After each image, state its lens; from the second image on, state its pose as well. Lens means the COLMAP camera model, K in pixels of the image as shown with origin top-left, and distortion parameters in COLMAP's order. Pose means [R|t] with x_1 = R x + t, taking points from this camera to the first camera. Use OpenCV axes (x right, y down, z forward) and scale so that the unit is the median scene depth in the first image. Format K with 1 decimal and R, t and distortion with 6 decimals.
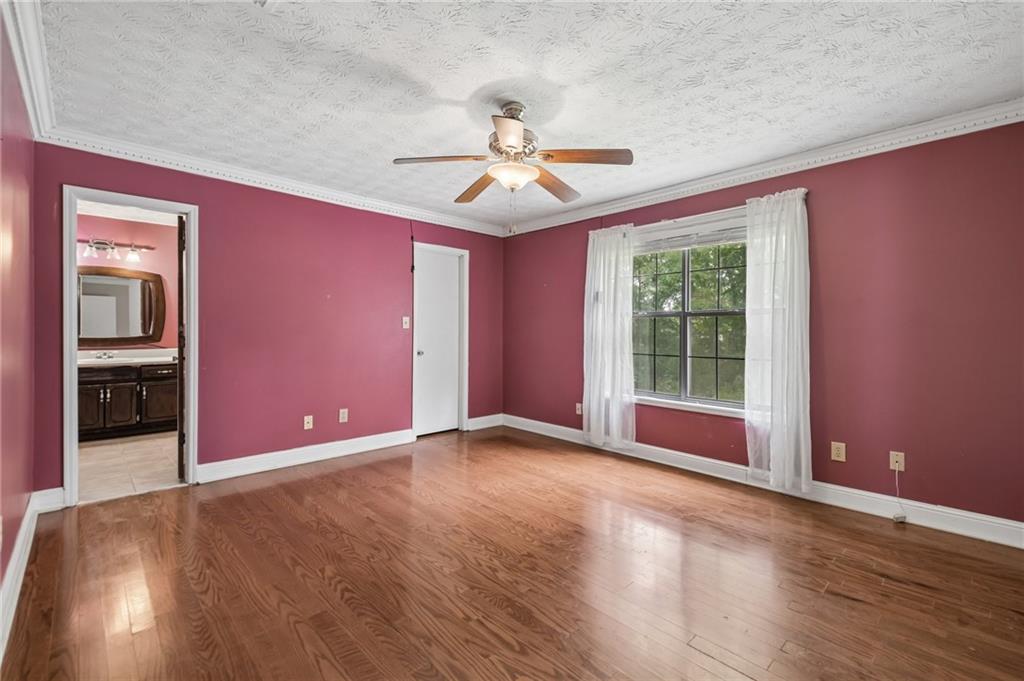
lens RADIAL K [[446.7, 0, 512.7], [0, 446.7, 330.8], [0, 0, 1]] dist [-0.000139, -0.017580]
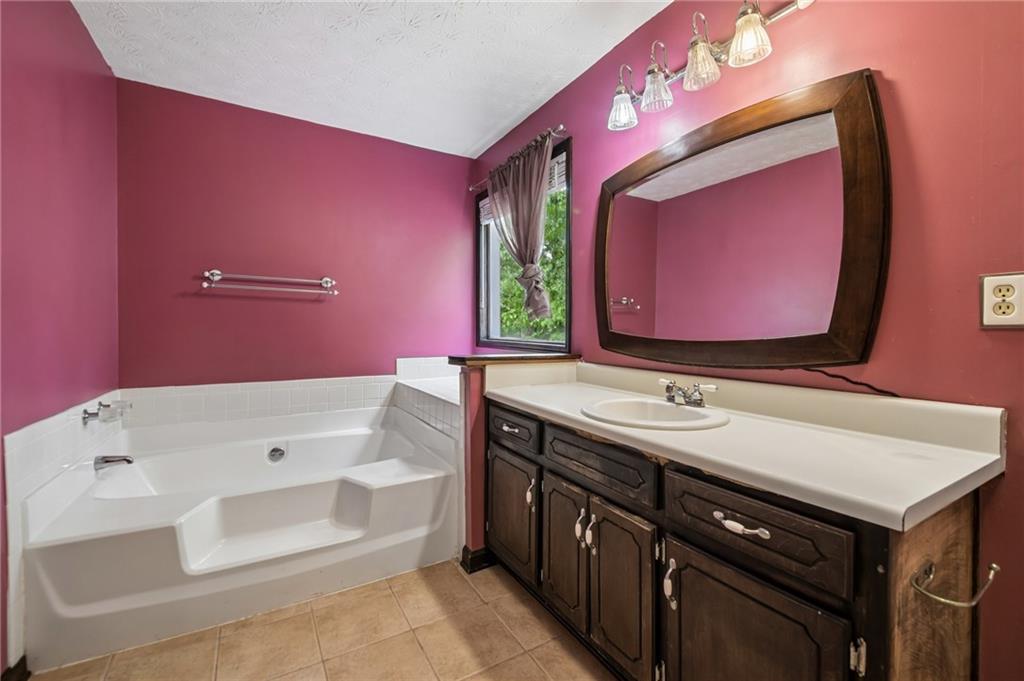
lens RADIAL K [[422.7, 0, 509.8], [0, 422.7, 328.1], [0, 0, 1]] dist [0.020582, -0.017639]
pose [[-0.229714, -0.004454, -0.973248, -0.727607], [-0.005545, 0.999979, -0.003267, 0.010699], [0.973242, 0.004646, -0.229734, 1.170845]]
